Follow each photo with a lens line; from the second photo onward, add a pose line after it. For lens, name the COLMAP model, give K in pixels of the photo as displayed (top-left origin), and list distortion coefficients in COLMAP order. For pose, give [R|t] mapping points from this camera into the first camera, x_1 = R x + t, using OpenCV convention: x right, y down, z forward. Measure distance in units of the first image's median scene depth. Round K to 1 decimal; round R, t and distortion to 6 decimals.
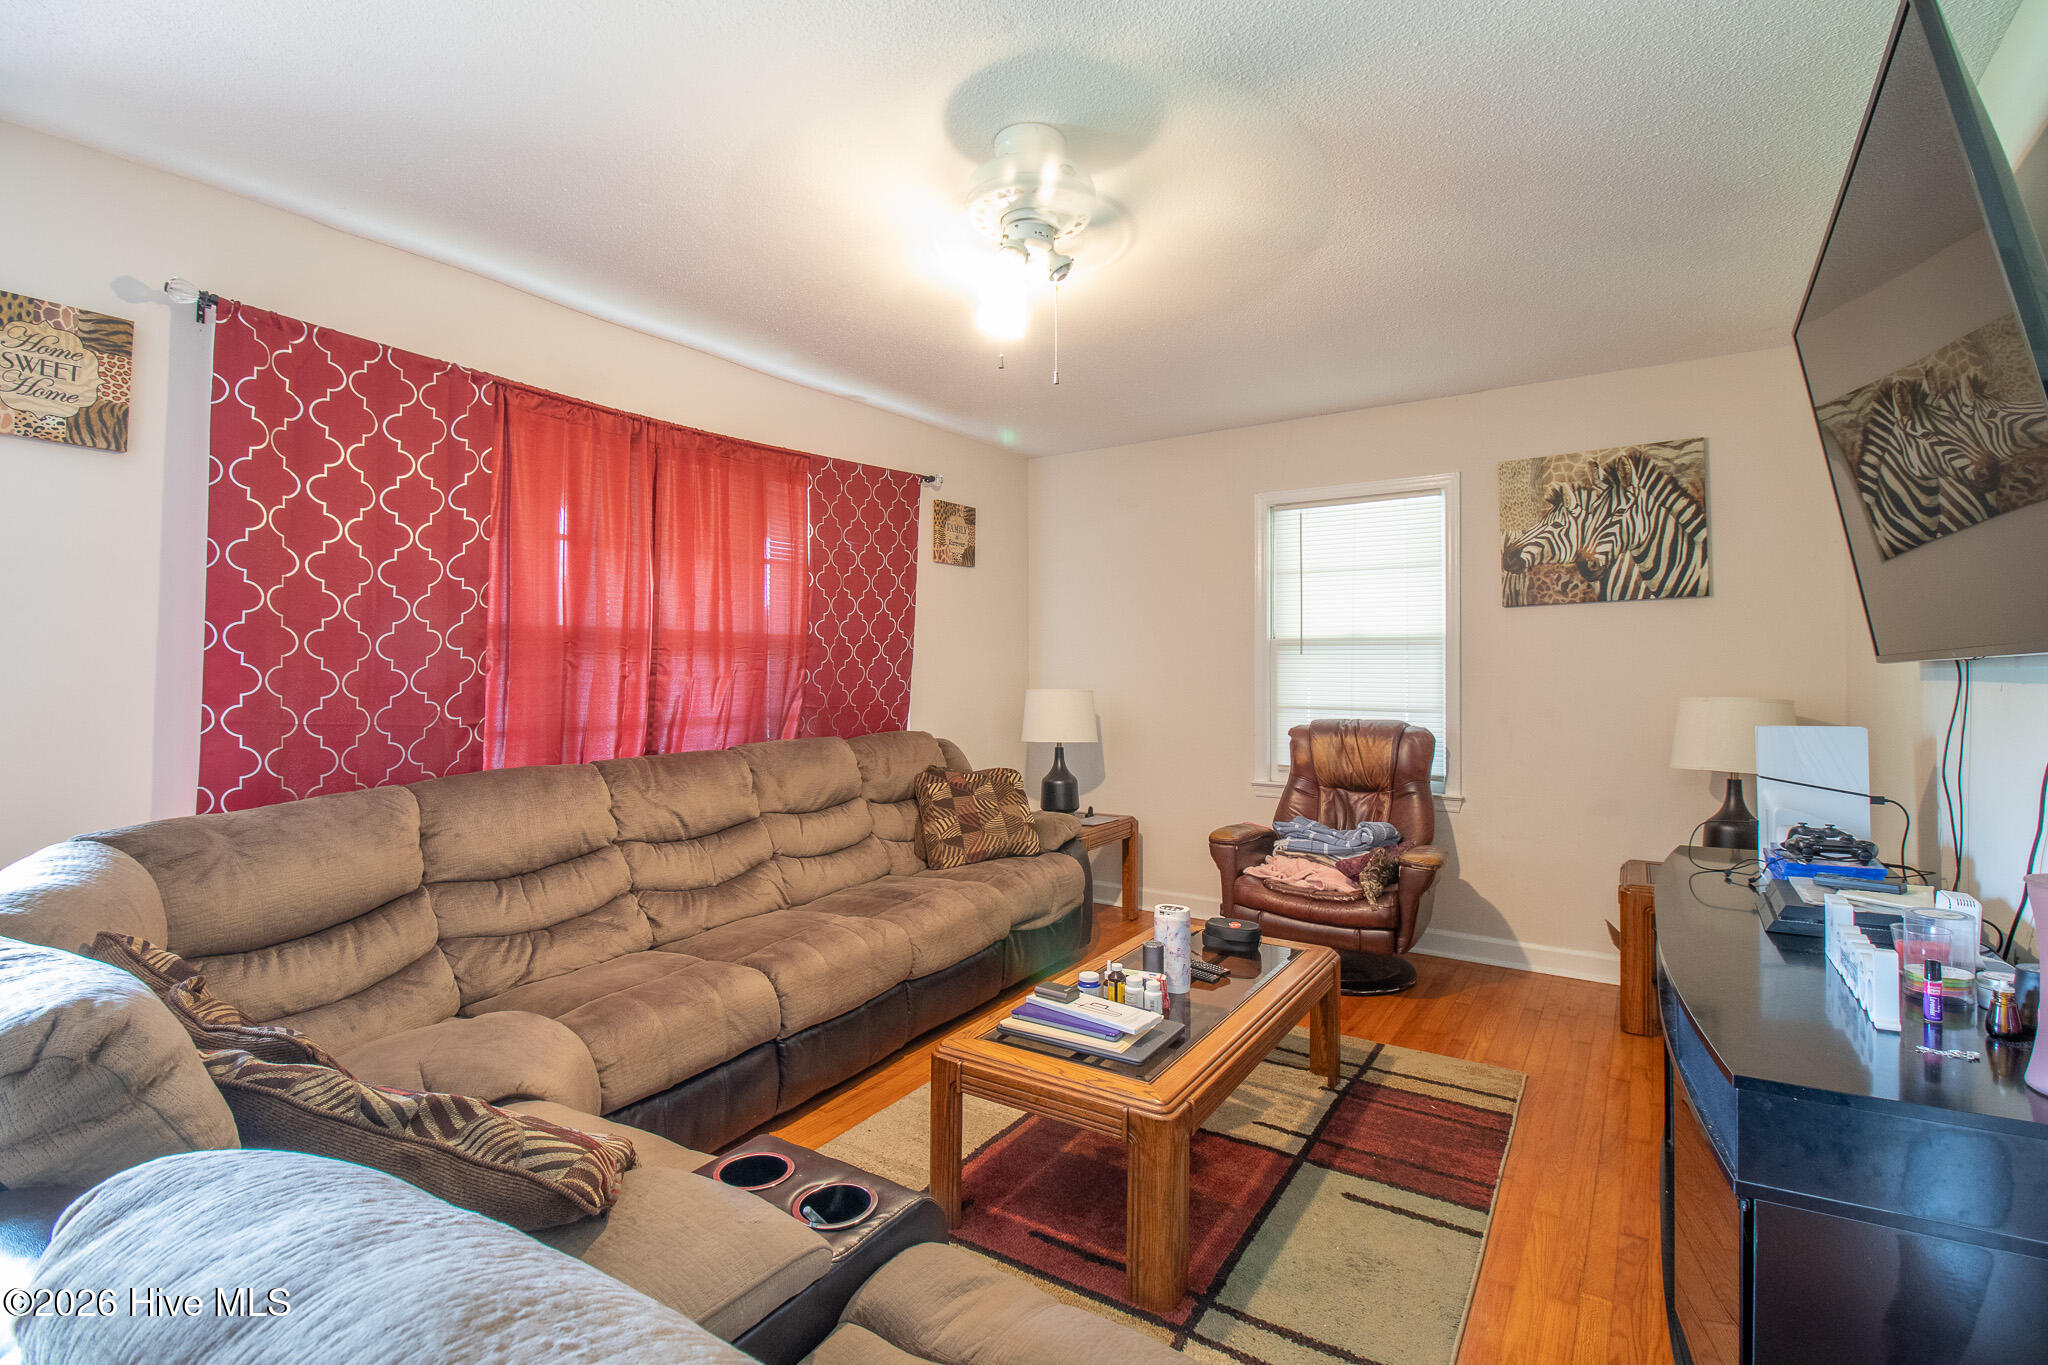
lens RADIAL K [[942.6, 0, 1025.4], [0, 942.6, 673.6], [0, 0, 1]] dist [-0.003551, -0.007692]
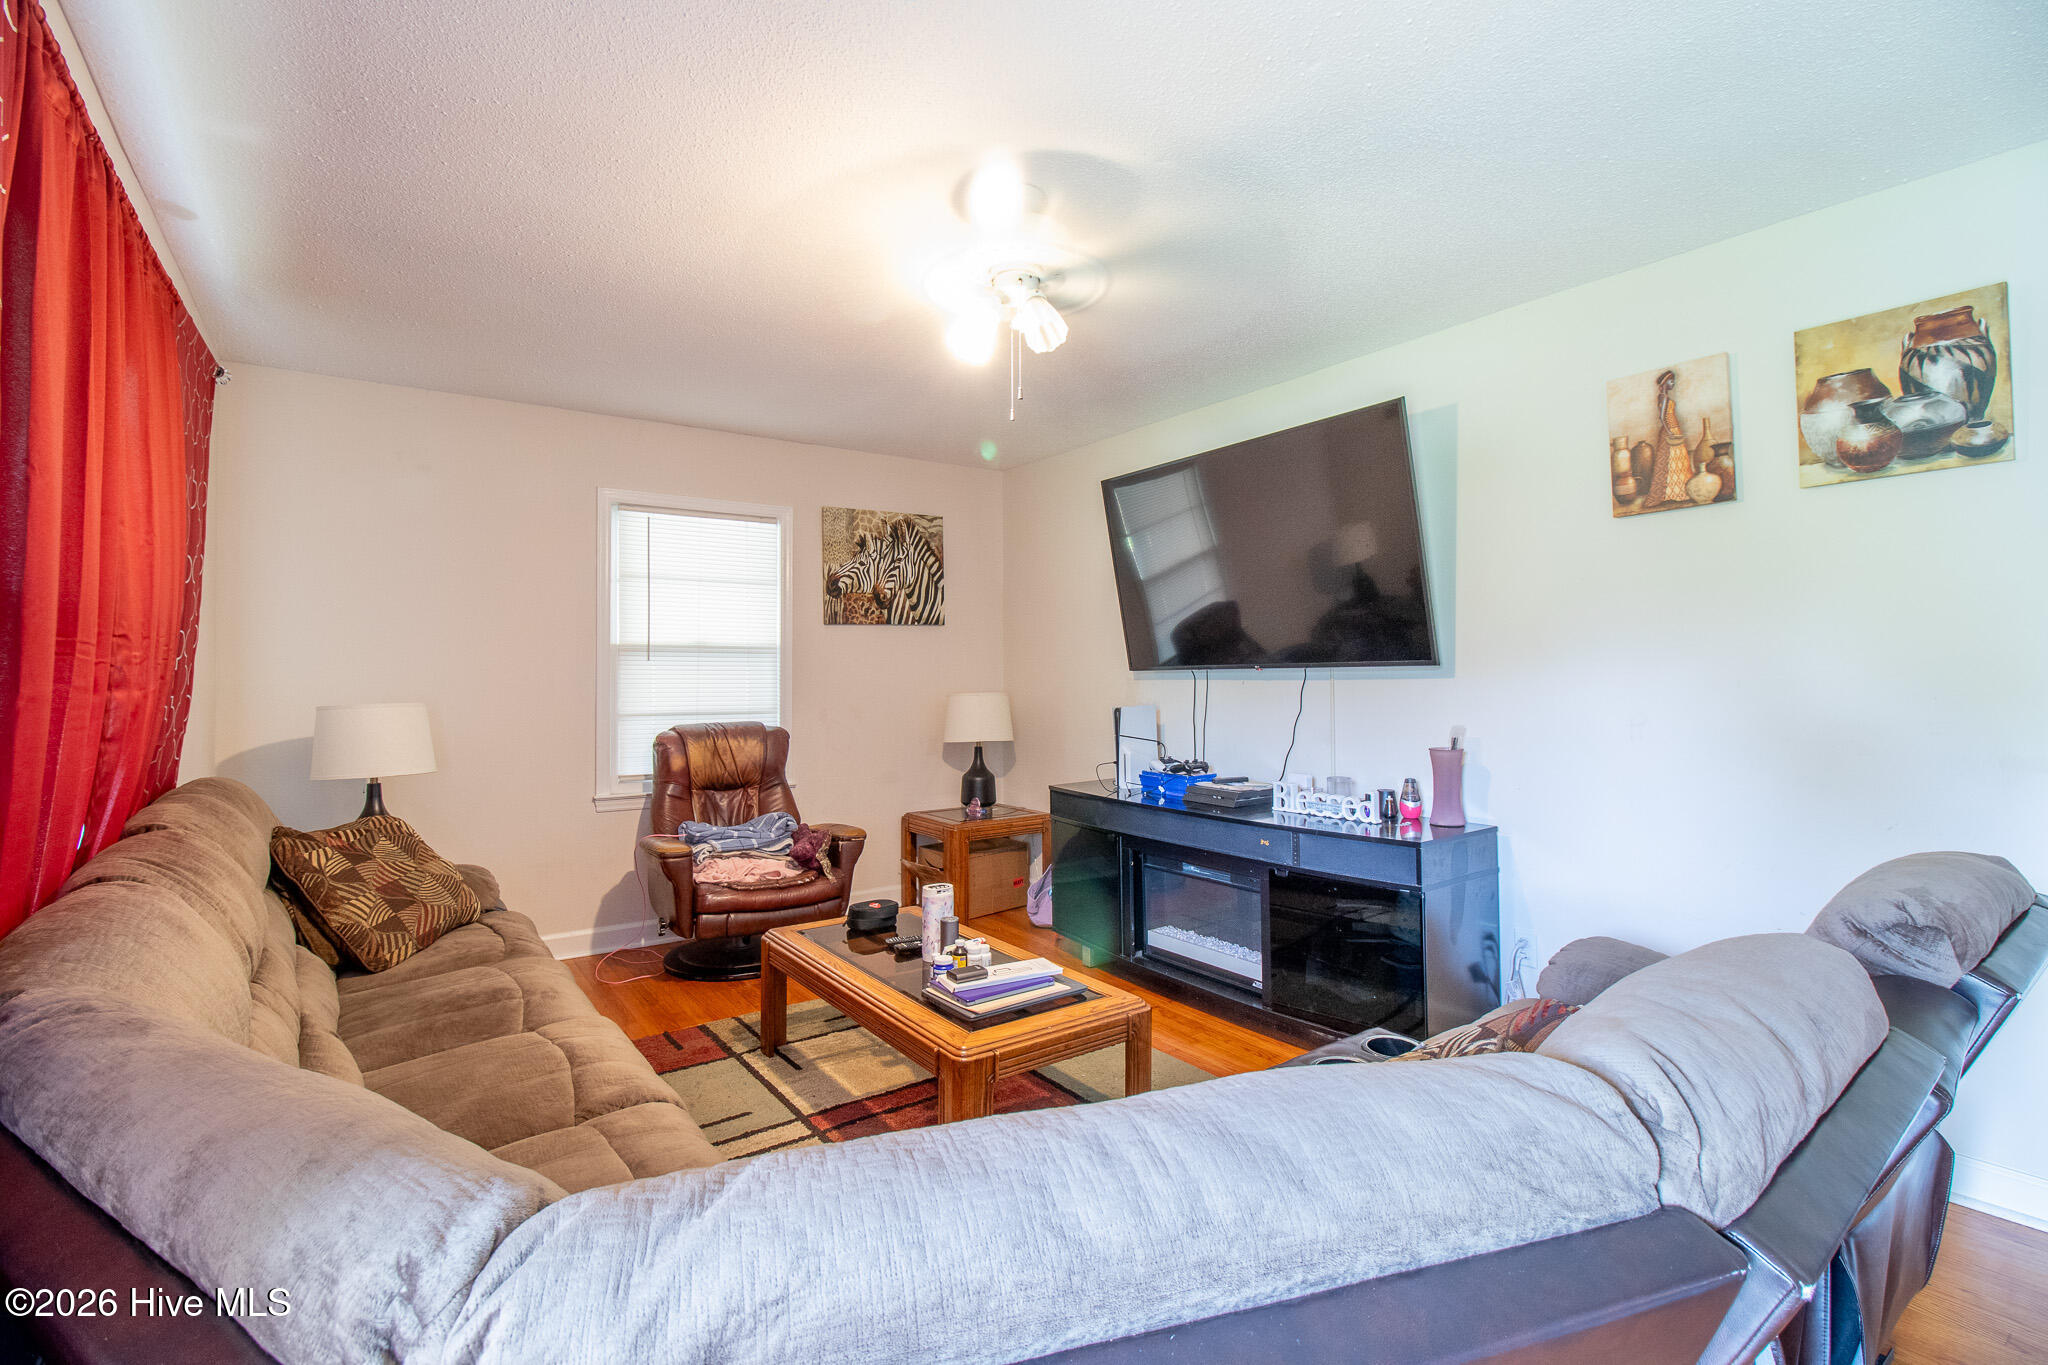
lens RADIAL K [[942.6, 0, 1027.7], [0, 942.6, 673.2], [0, 0, 1]] dist [-0.003551, -0.007692]
pose [[0.357883, 0.001164, 0.933766, -0.566935], [0.006078, 0.999975, -0.003577, -0.001229], [-0.933747, 0.006956, 0.357867, 0.327593]]
